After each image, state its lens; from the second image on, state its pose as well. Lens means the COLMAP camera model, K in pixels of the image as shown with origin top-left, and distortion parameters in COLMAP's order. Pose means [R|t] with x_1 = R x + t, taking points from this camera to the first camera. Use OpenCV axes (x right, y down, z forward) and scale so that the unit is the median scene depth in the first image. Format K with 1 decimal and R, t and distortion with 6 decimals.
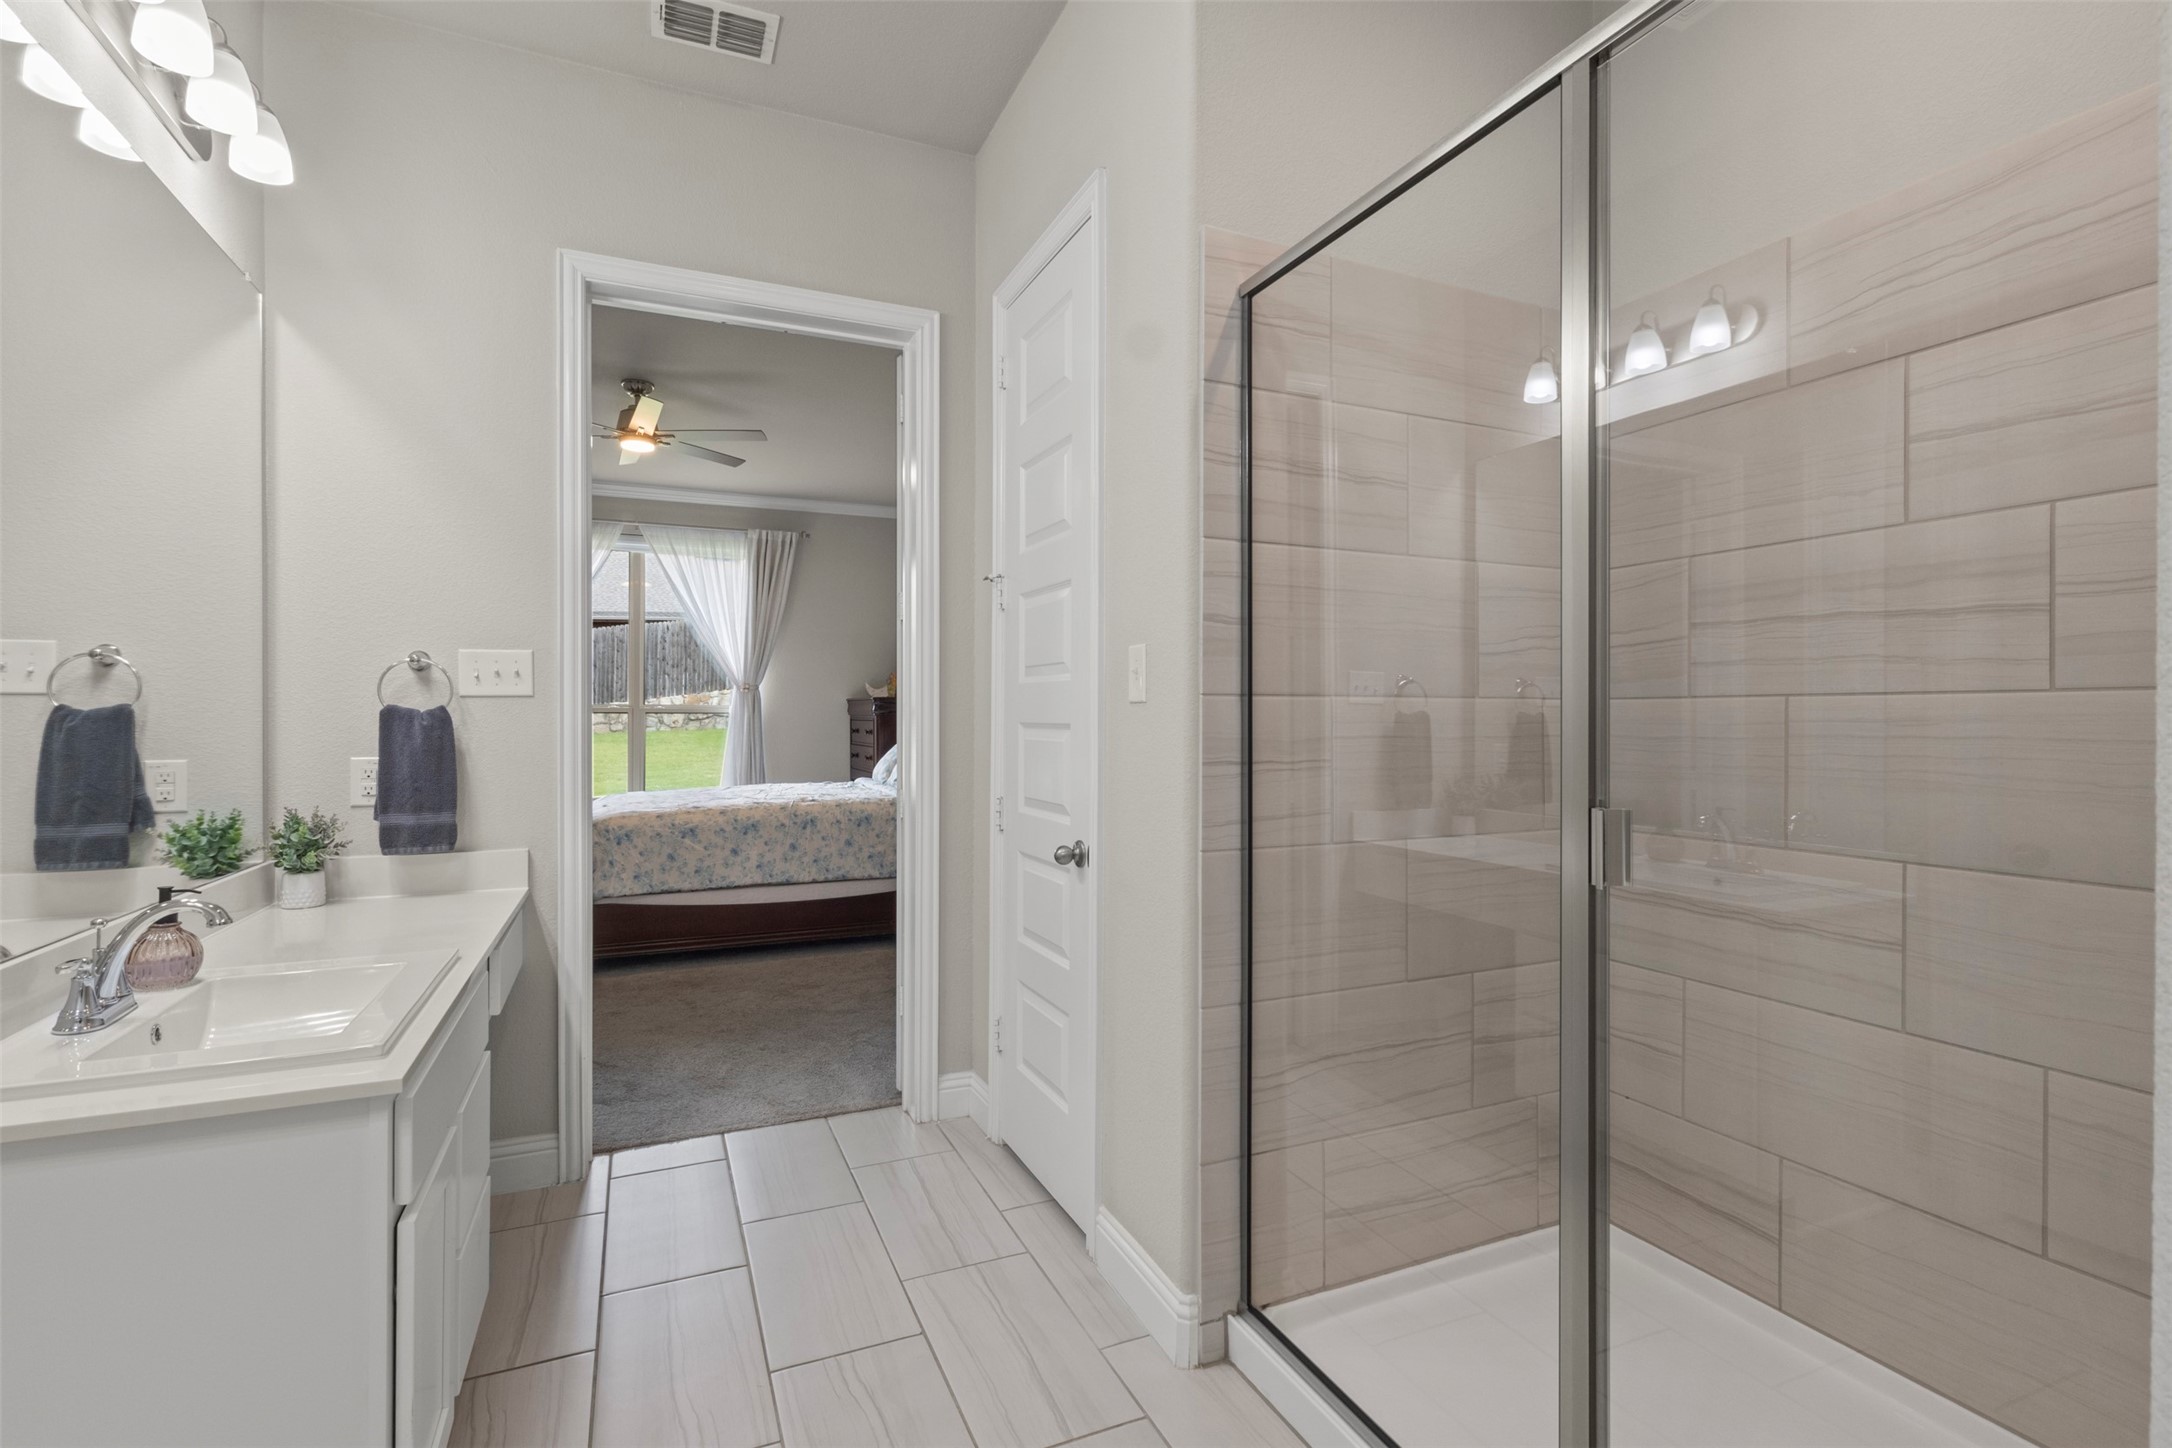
lens RADIAL K [[1006.7, 0, 1083.8], [0, 1006.7, 716.6], [0, 0, 1]] dist [0.002043, 0.001460]
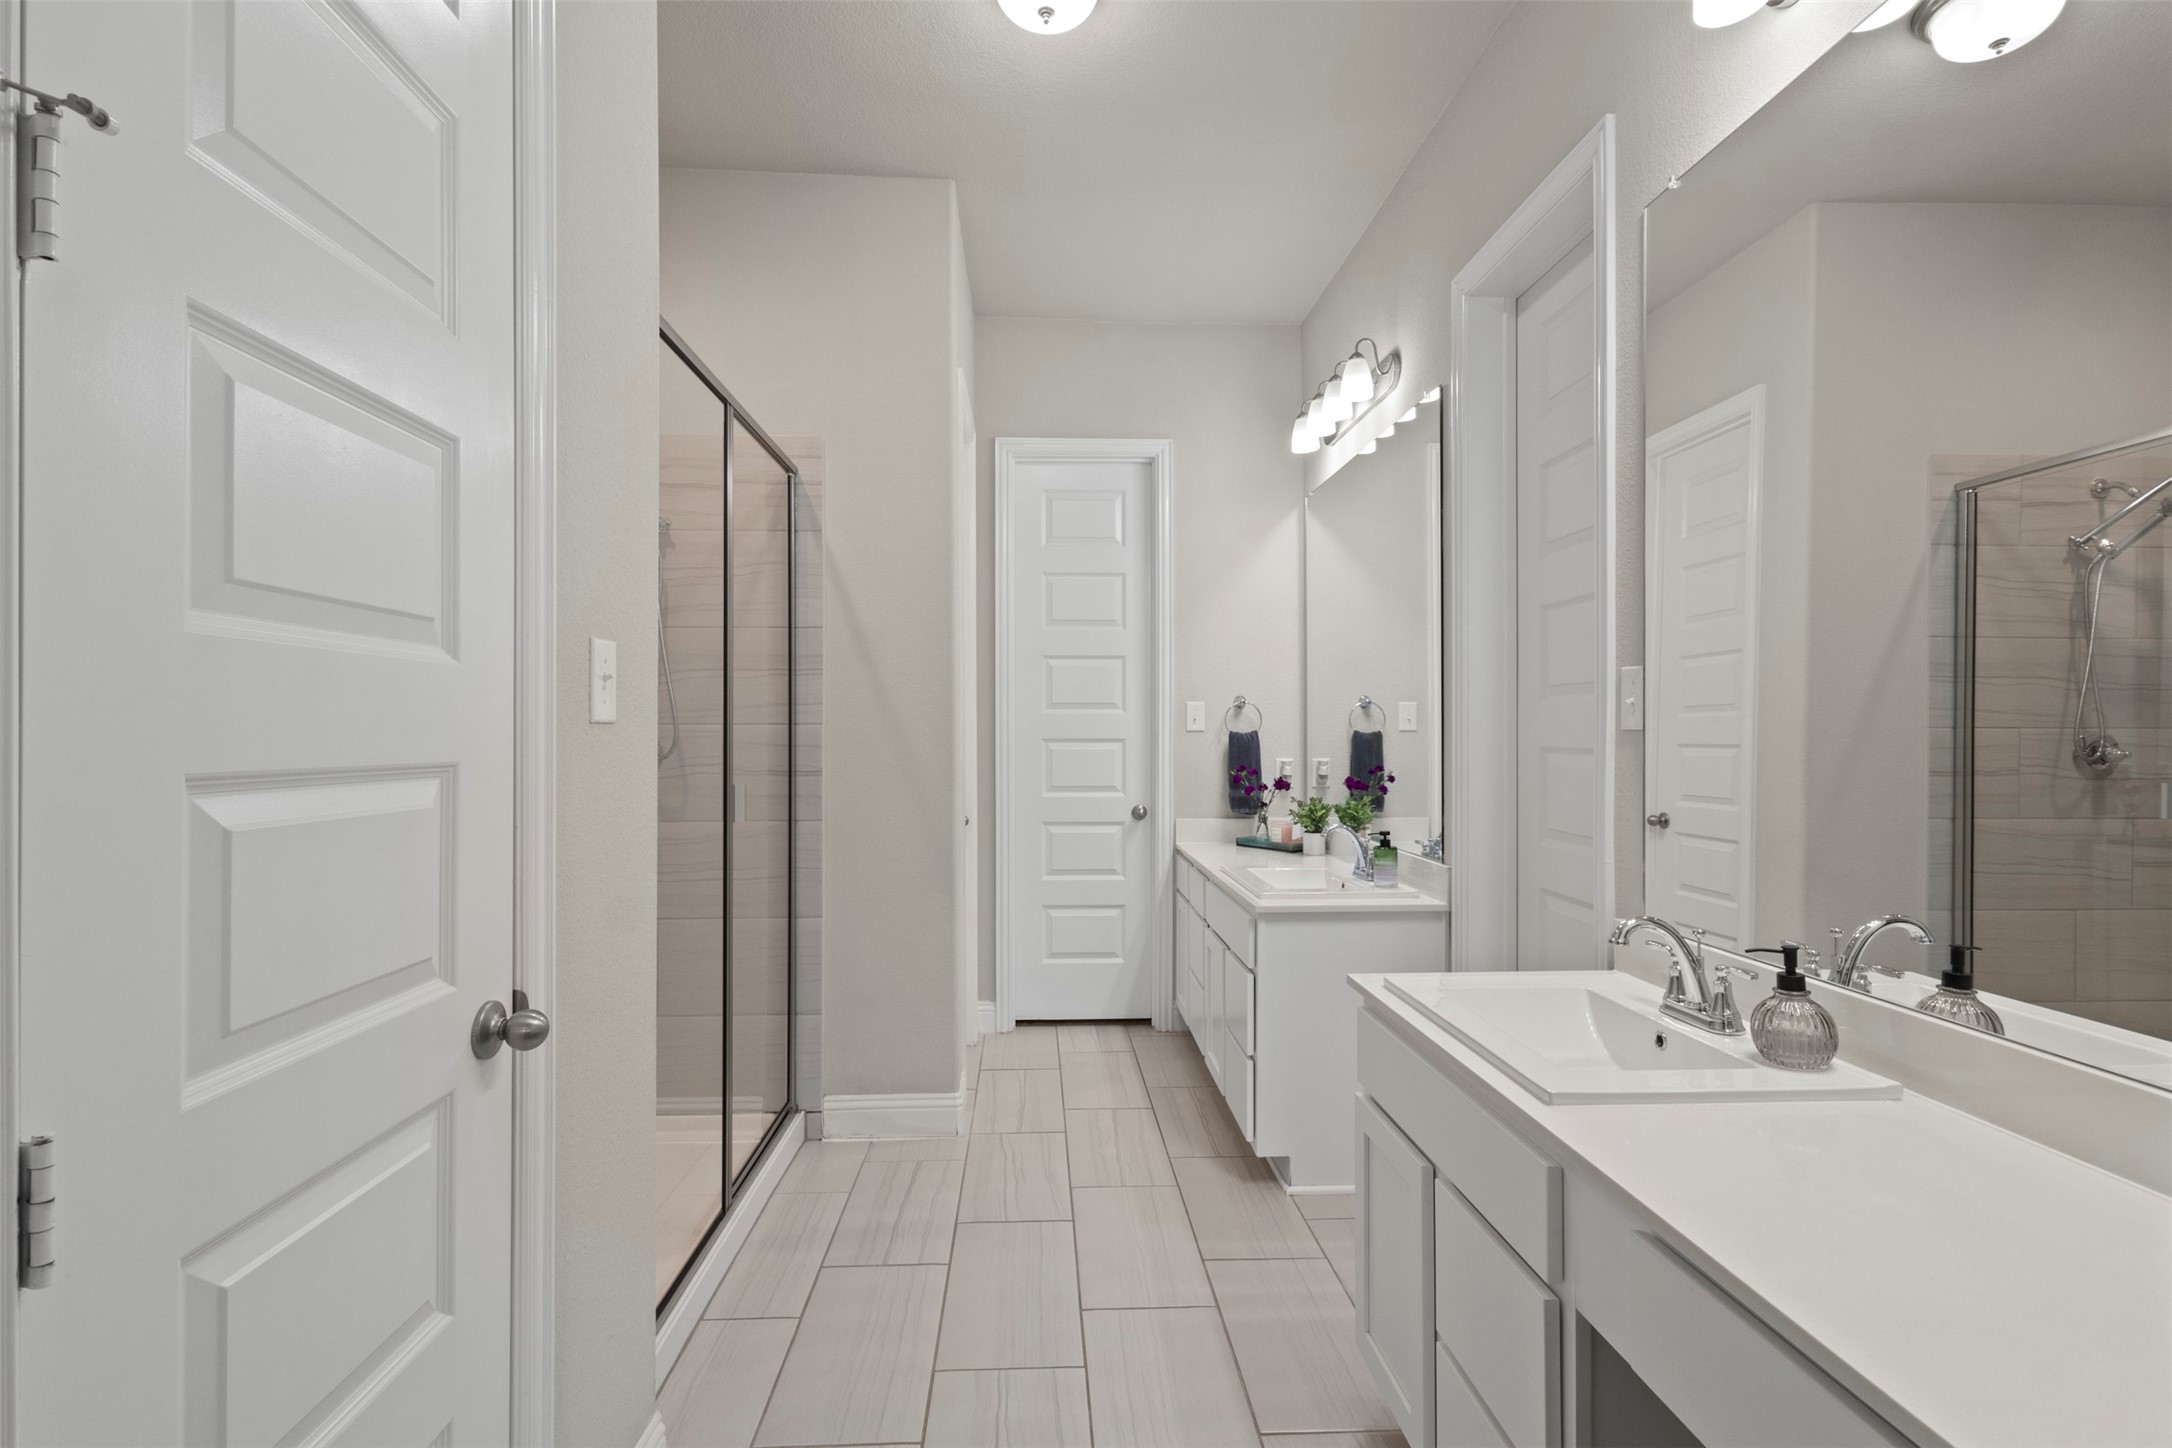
lens RADIAL K [[1006.7, 0, 1092.9], [0, 1006.7, 729.3], [0, 0, 1]] dist [0.002043, 0.001460]
pose [[-0.938203, 0.000470, 0.346084, -0.608387], [-0.001191, 0.999989, -0.004587, -0.002488], [-0.346082, -0.004716, -0.938192, 1.577106]]
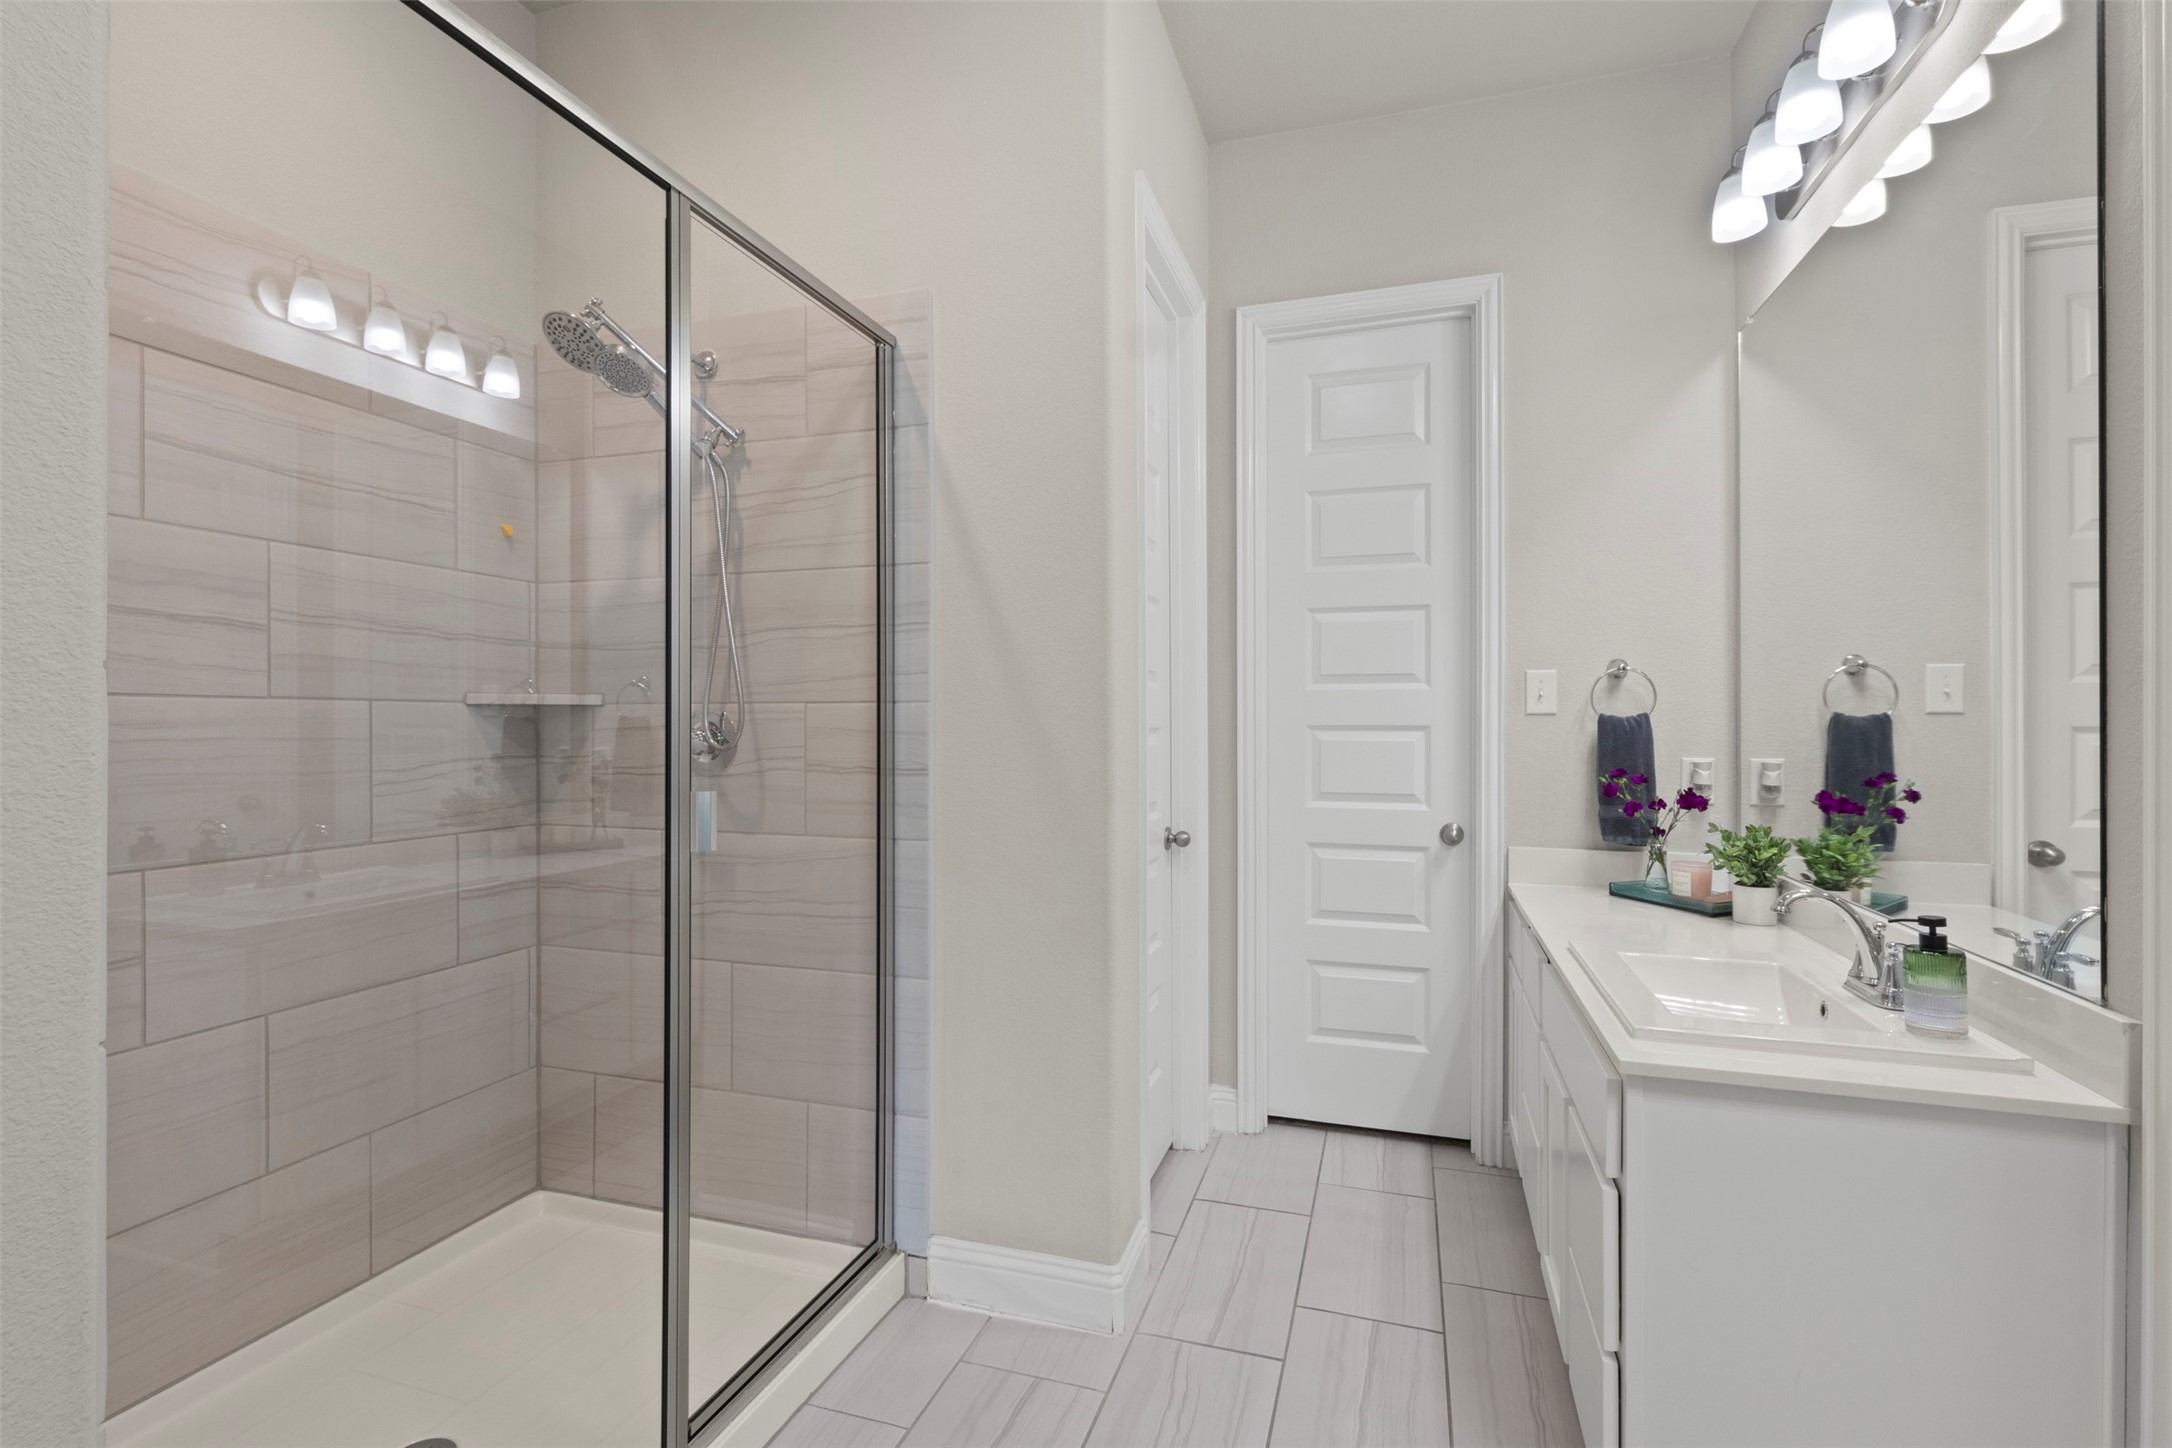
lens RADIAL K [[1006.7, 0, 1081.4], [0, 1006.7, 720.7], [0, 0, 1]] dist [0.002043, 0.001460]
pose [[-0.750931, -0.000582, 0.660380, -0.564803], [-0.002504, 0.999995, -0.001966, 0.001066], [-0.660376, -0.003130, -0.750929, 1.284652]]
